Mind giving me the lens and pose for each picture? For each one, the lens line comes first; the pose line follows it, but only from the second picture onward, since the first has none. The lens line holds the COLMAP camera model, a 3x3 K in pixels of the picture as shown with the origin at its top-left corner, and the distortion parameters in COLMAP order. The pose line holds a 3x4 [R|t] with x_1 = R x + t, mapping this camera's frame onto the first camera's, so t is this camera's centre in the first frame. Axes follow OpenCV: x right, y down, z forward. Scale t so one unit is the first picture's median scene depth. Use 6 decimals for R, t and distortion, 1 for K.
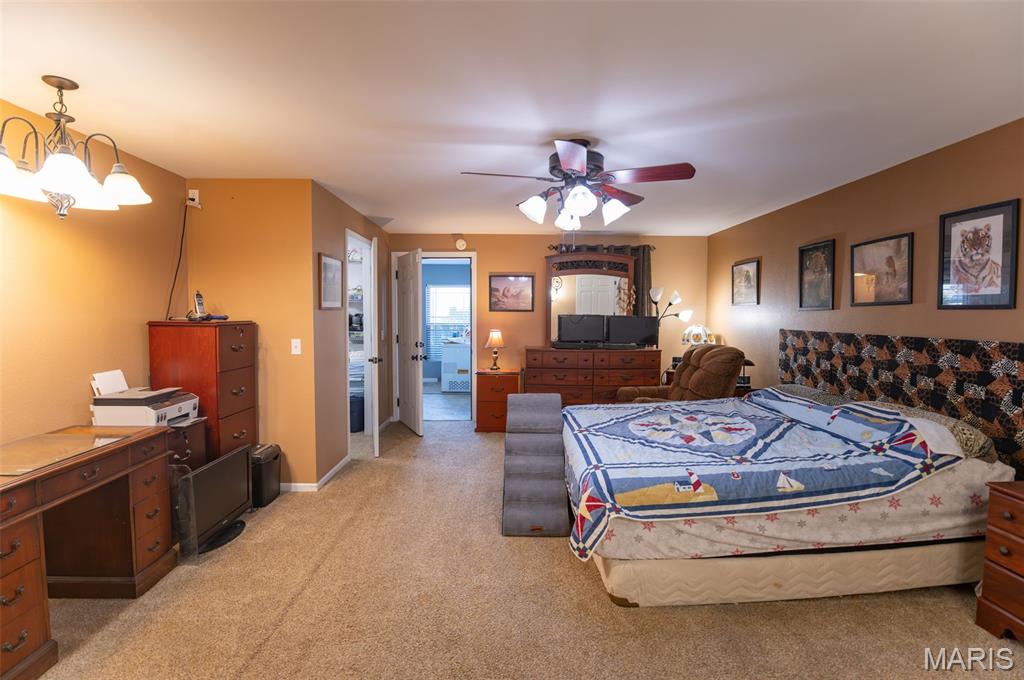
lens RADIAL K [[503.5, 0, 513.2], [0, 503.5, 338.7], [0, 0, 1]] dist [-0.018295, -0.003512]
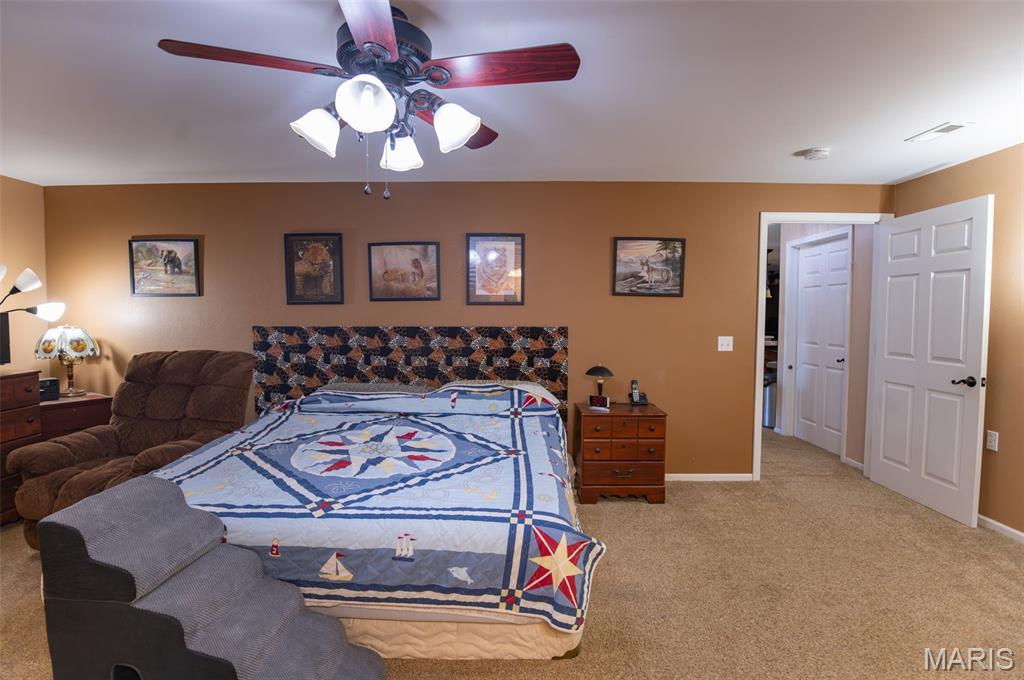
lens RADIAL K [[503.5, 0, 507.0], [0, 503.5, 341.7], [0, 0, 1]] dist [-0.018295, -0.003512]
pose [[0.024986, -0.065971, 0.997509, -0.427739], [0.047185, 0.996786, 0.064741, -0.038201], [-0.998574, 0.045450, 0.028019, 0.756644]]
